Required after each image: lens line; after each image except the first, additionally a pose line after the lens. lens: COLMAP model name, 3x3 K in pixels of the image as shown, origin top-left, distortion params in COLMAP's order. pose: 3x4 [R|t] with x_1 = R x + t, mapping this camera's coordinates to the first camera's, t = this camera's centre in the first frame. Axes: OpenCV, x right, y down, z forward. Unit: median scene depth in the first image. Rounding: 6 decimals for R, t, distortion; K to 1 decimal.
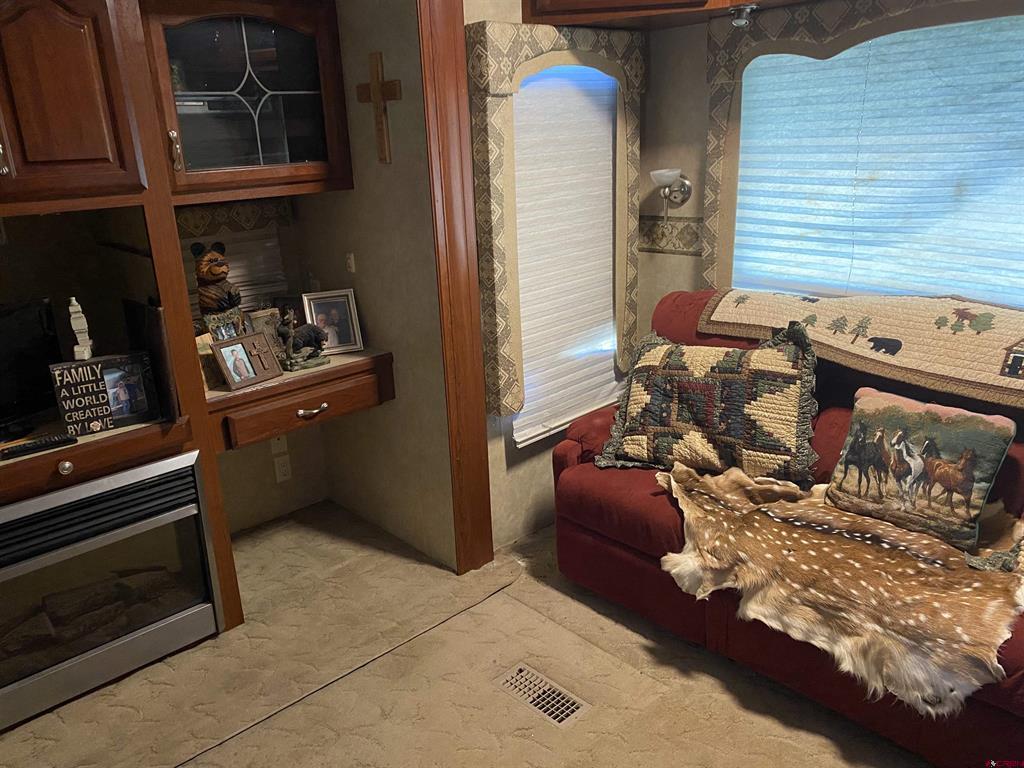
lens RADIAL K [[775.4, 0, 519.5], [0, 775.4, 384.5], [0, 0, 1]] dist [0.041324, -0.046520]
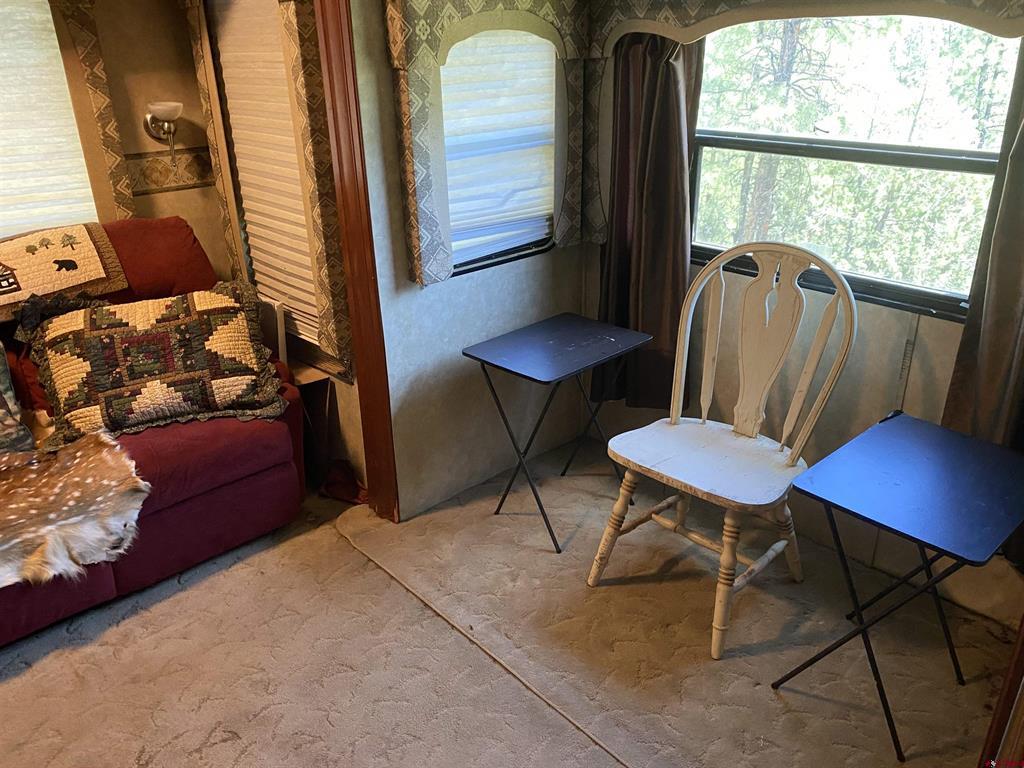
lens RADIAL K [[775.4, 0, 510.7], [0, 775.4, 375.6], [0, 0, 1]] dist [0.041324, -0.046520]
pose [[0.010727, -0.358370, 0.933518, -0.422430], [0.330010, 0.882533, 0.335005, -0.033704], [-0.943916, 0.304477, 0.127732, 0.135459]]
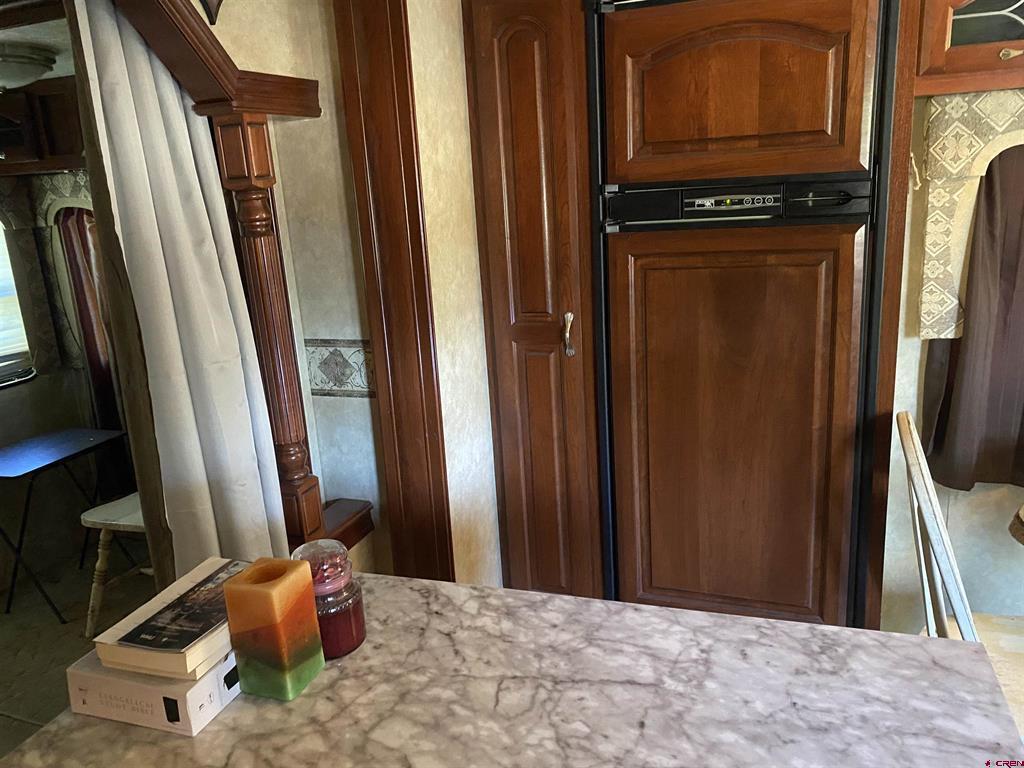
lens RADIAL K [[775.4, 0, 509.6], [0, 775.4, 381.2], [0, 0, 1]] dist [0.041324, -0.046520]
pose [[-0.435119, -0.157589, 0.886474, -0.913332], [0.355316, 0.874602, 0.329882, 0.059906], [-0.827298, 0.458517, -0.324562, -0.093253]]
